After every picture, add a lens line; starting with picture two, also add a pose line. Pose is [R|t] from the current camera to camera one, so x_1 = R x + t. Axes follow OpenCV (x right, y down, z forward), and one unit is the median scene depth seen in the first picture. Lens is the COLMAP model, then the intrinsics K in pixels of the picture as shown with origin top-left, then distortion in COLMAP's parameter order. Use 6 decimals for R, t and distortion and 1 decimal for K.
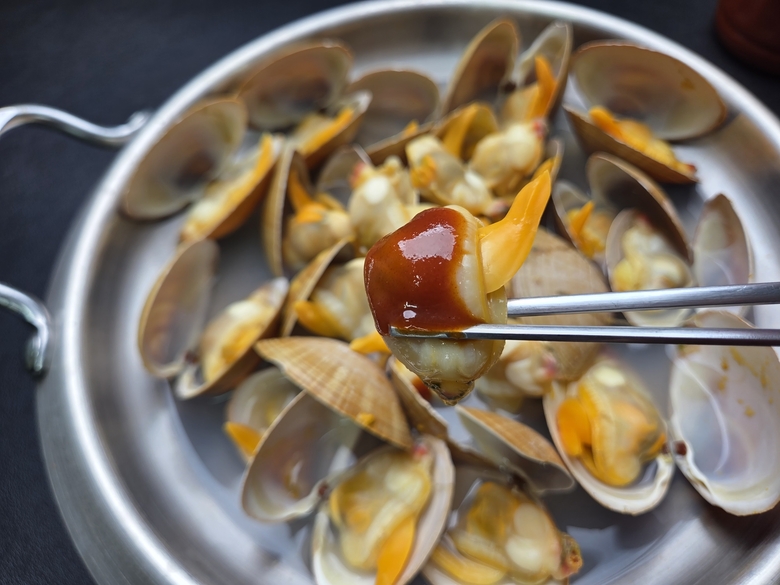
lens RADIAL K [[611.7, 0, 384.0], [0, 611.7, 286.3], [0, 0, 1]] dist [-0.015548, -0.062751]
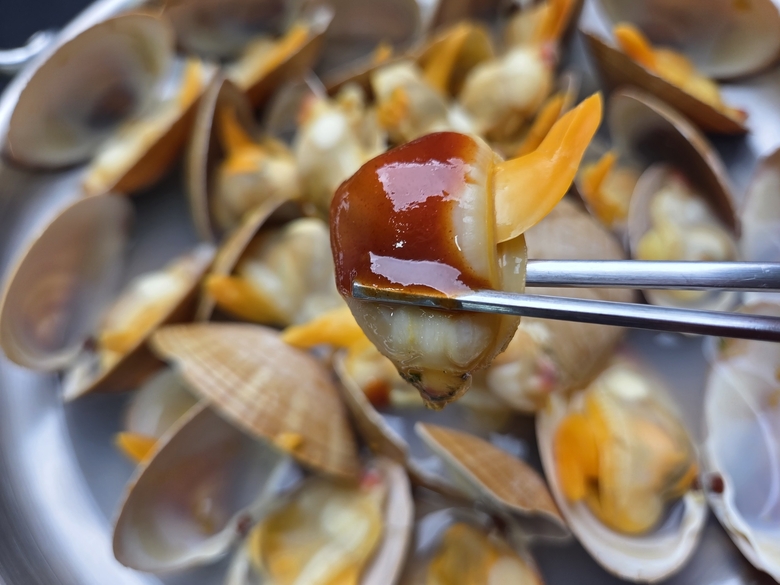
lens RADIAL K [[611.7, 0, 394.3], [0, 611.7, 294.2], [0, 0, 1]] dist [-0.015548, -0.062751]
pose [[0.999747, 0.021284, -0.007217, 0.079472], [-0.020754, 0.997540, 0.066960, -0.007806], [0.008624, -0.066794, 0.997730, 0.233345]]
